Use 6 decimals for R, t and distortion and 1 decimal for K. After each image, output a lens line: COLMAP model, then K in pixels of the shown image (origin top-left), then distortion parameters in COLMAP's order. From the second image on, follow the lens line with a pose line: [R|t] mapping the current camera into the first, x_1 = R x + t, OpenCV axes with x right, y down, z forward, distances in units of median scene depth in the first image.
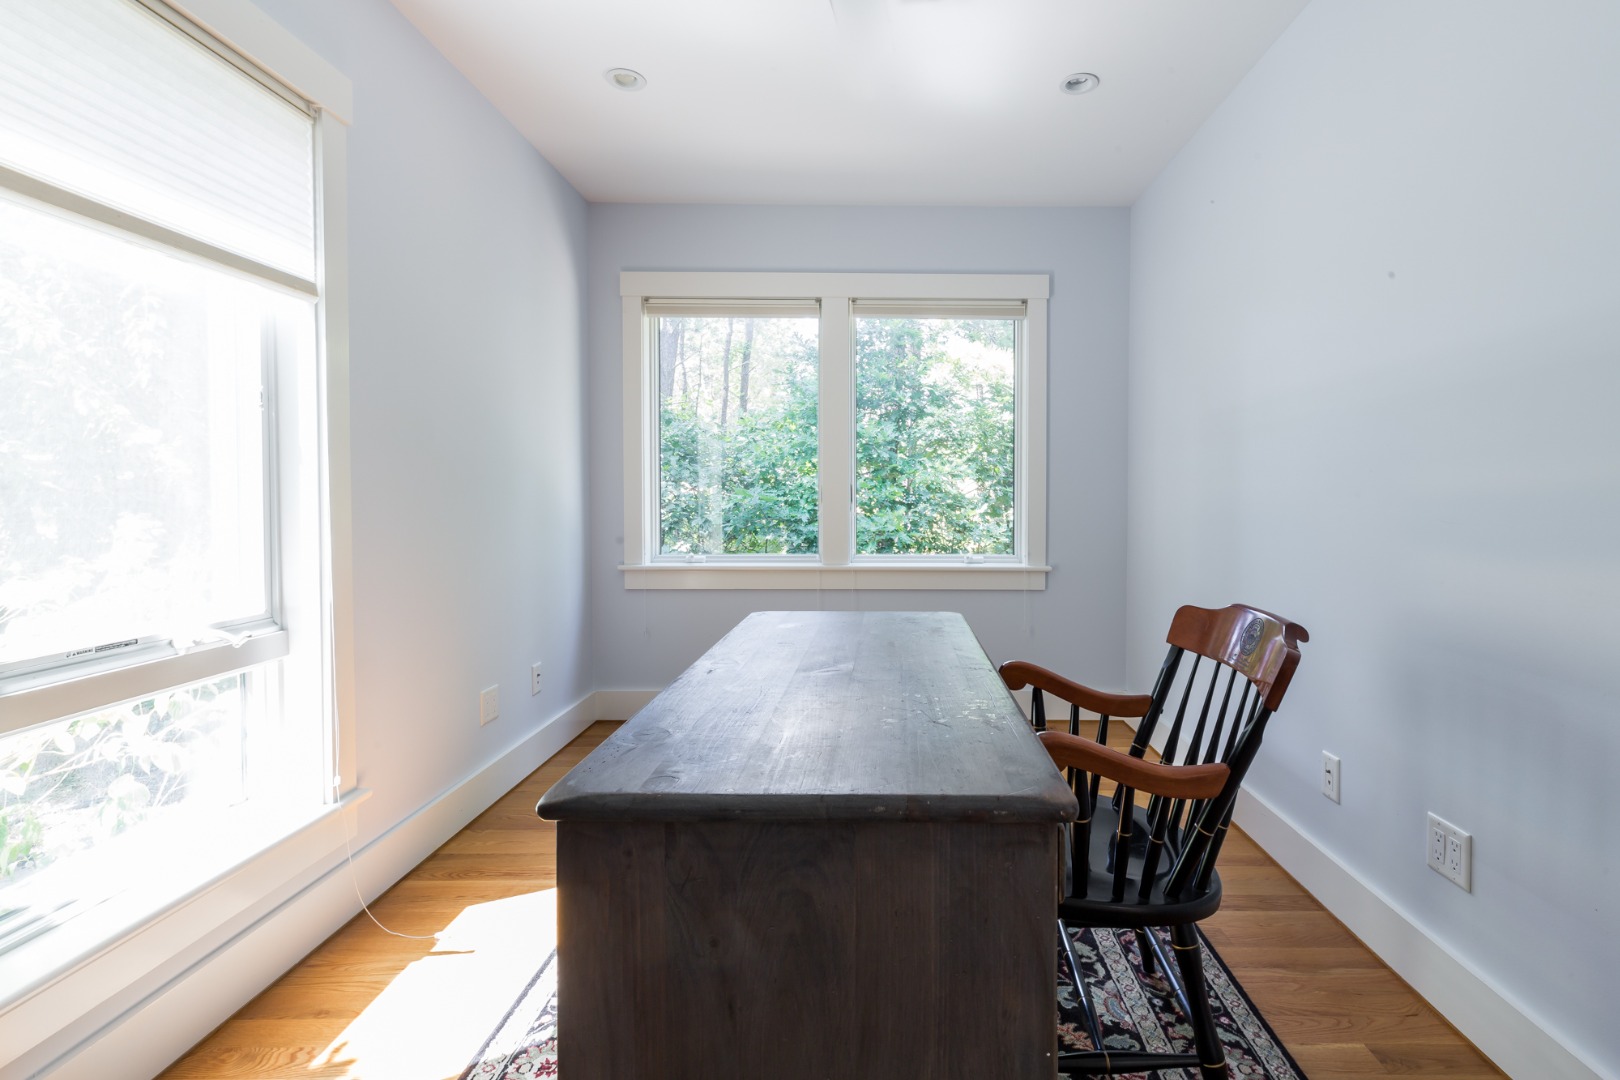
lens RADIAL K [[741.0, 0, 804.6], [0, 741.0, 515.4], [0, 0, 1]] dist [-0.002138, 0.000126]
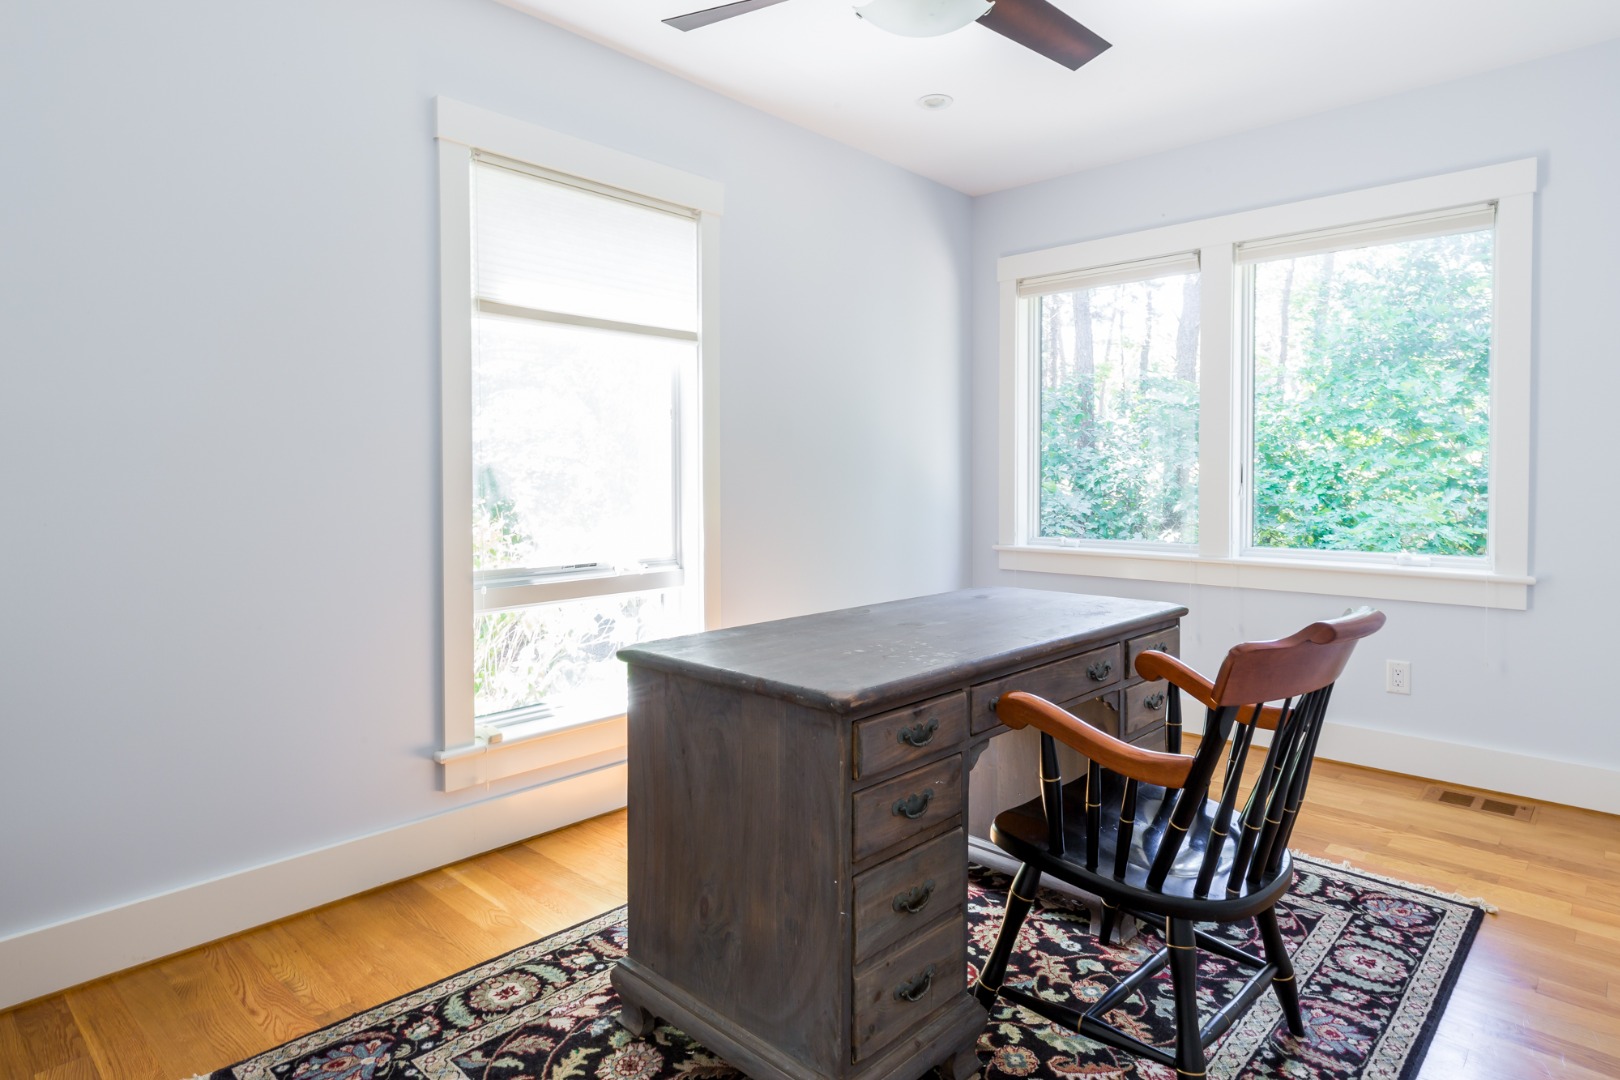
lens RADIAL K [[898.6, 0, 828.5], [0, 898.6, 503.9], [0, 0, 1]] dist [0.001470, -0.001117]
pose [[0.734061, 0.017312, -0.678863, 0.735194], [-0.014849, 0.999845, 0.009440, 0.003557], [0.678921, 0.003151, 0.734204, -0.123237]]
